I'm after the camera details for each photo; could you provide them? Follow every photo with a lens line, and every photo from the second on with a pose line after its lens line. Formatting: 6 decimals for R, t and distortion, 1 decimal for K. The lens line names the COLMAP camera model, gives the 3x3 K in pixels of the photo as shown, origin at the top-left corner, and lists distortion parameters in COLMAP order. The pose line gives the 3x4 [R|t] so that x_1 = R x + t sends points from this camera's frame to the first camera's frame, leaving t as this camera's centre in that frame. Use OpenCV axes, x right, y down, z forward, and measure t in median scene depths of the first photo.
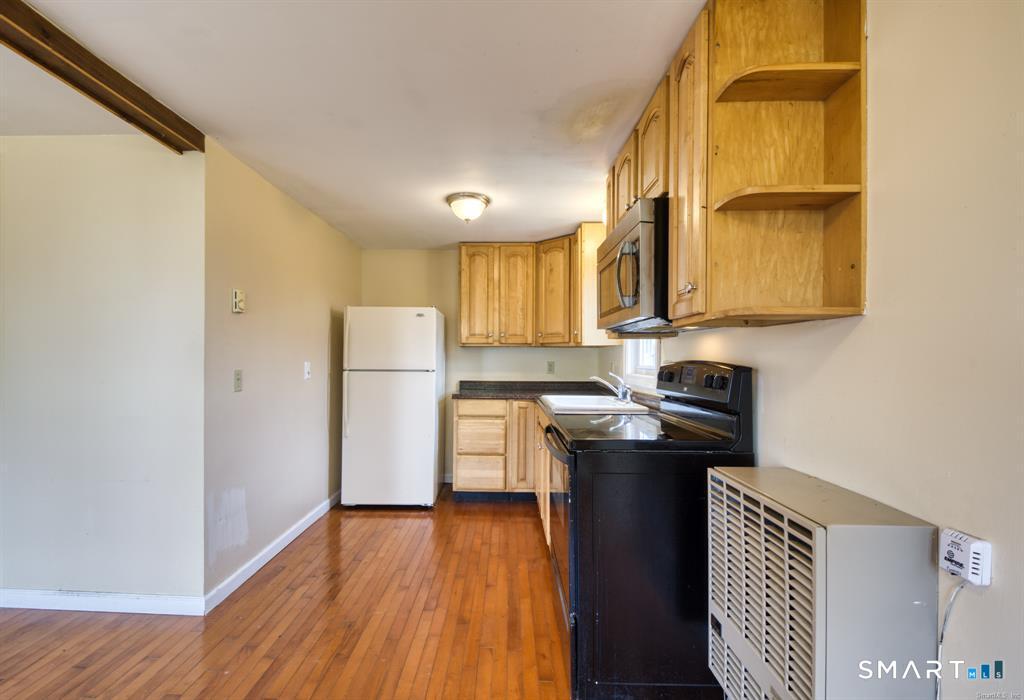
lens RADIAL K [[461.1, 0, 488.6], [0, 461.1, 355.9], [0, 0, 1]] dist [0.017621, -0.017091]
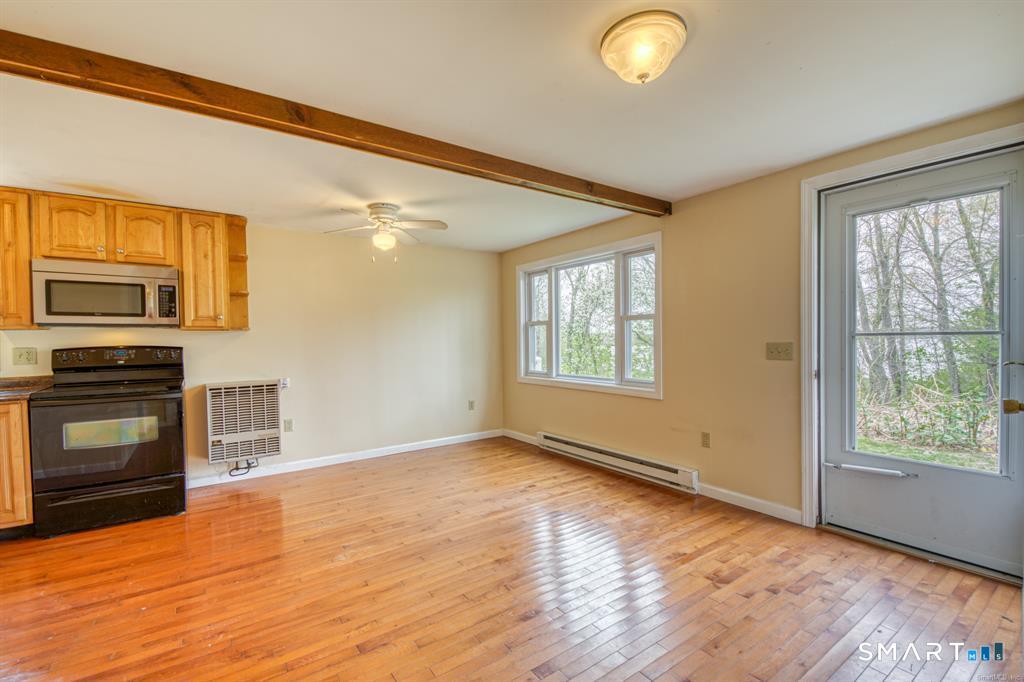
lens RADIAL K [[448.9, 0, 513.6], [0, 448.9, 348.4], [0, 0, 1]] dist [0.029252, -0.024833]
pose [[-0.605704, -0.011532, 0.795607, -0.989080], [0.006825, 0.999783, 0.019687, -0.002241], [-0.795661, 0.017355, -0.605494, 0.455532]]
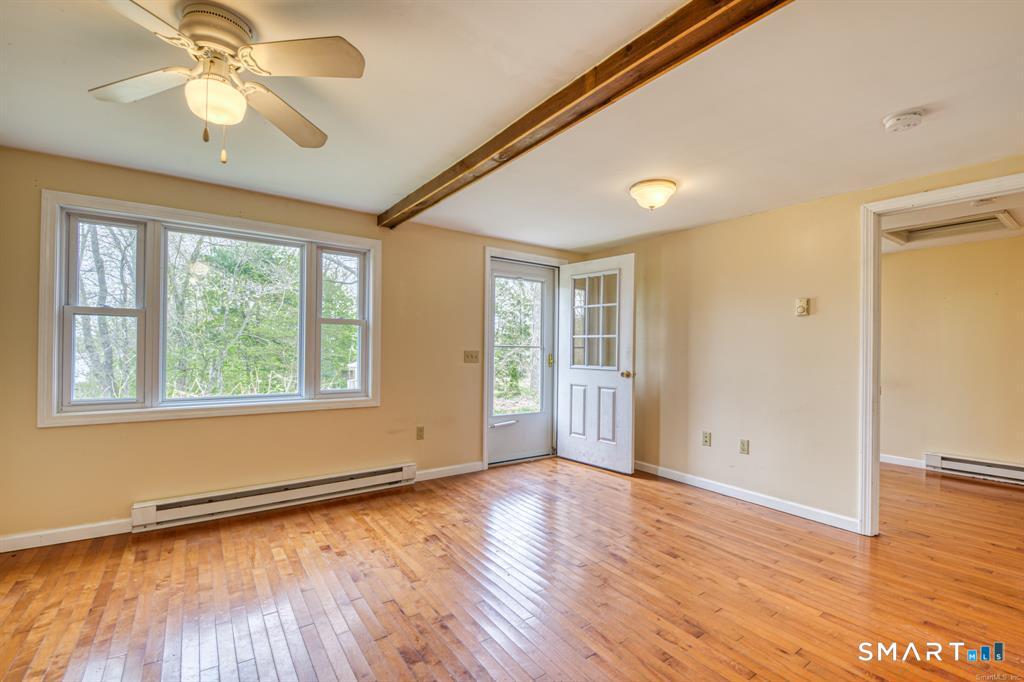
lens RADIAL K [[448.9, 0, 513.6], [0, 448.9, 348.4], [0, 0, 1]] dist [0.029252, -0.024833]
pose [[-0.790729, -0.013897, -0.612009, -0.040356], [-0.012766, 0.999899, -0.006212, 0.005957], [0.612034, 0.002901, -0.790826, 0.574062]]
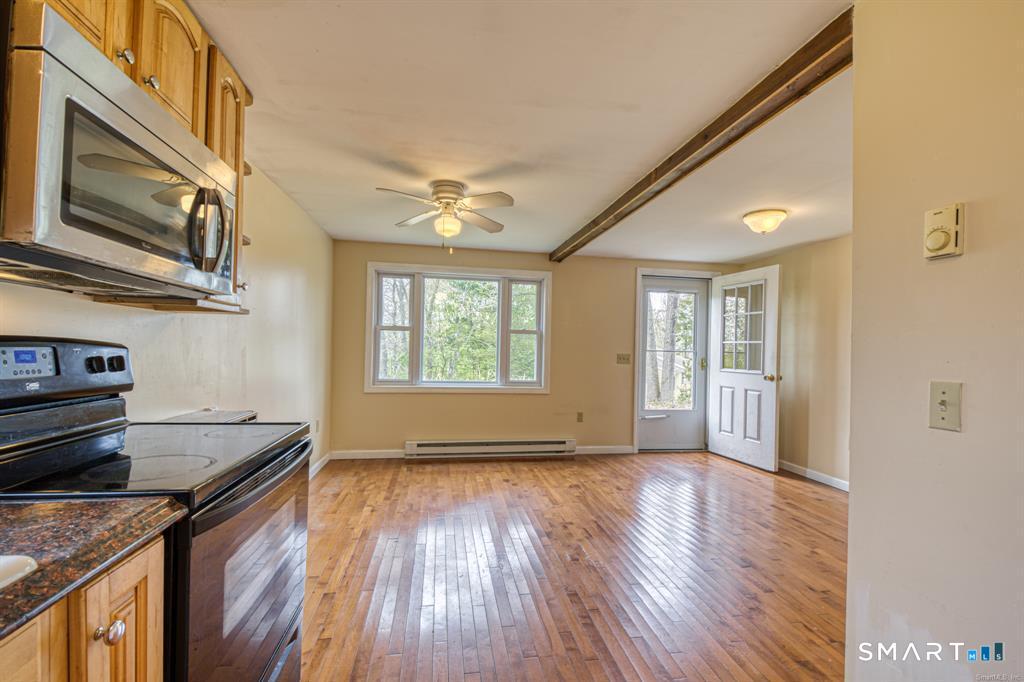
lens RADIAL K [[448.9, 0, 513.6], [0, 448.9, 348.4], [0, 0, 1]] dist [0.029252, -0.024833]
pose [[-0.977373, -0.026390, -0.209872, -0.027112], [-0.025561, 0.999651, -0.006664, 0.006845], [0.209974, -0.001148, -0.977706, 0.894253]]
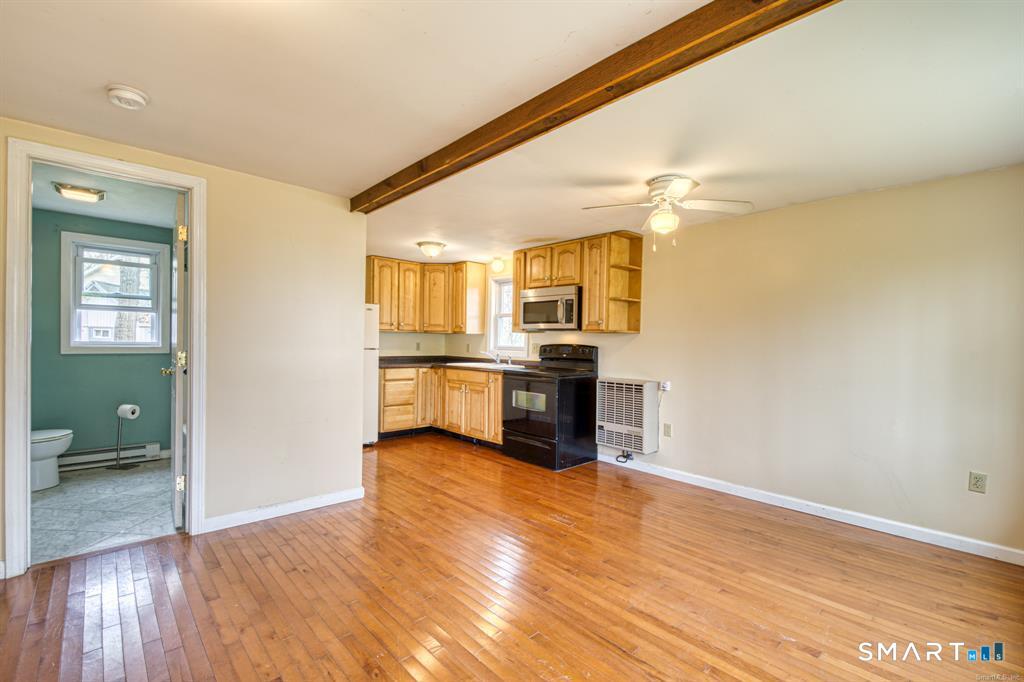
lens RADIAL K [[448.9, 0, 513.6], [0, 448.9, 348.4], [0, 0, 1]] dist [0.029252, -0.024833]
pose [[0.714131, -0.003154, 0.700005, -0.791482], [-0.018298, 0.999564, 0.023172, -0.009527], [-0.699773, -0.029357, 0.713762, -0.291854]]
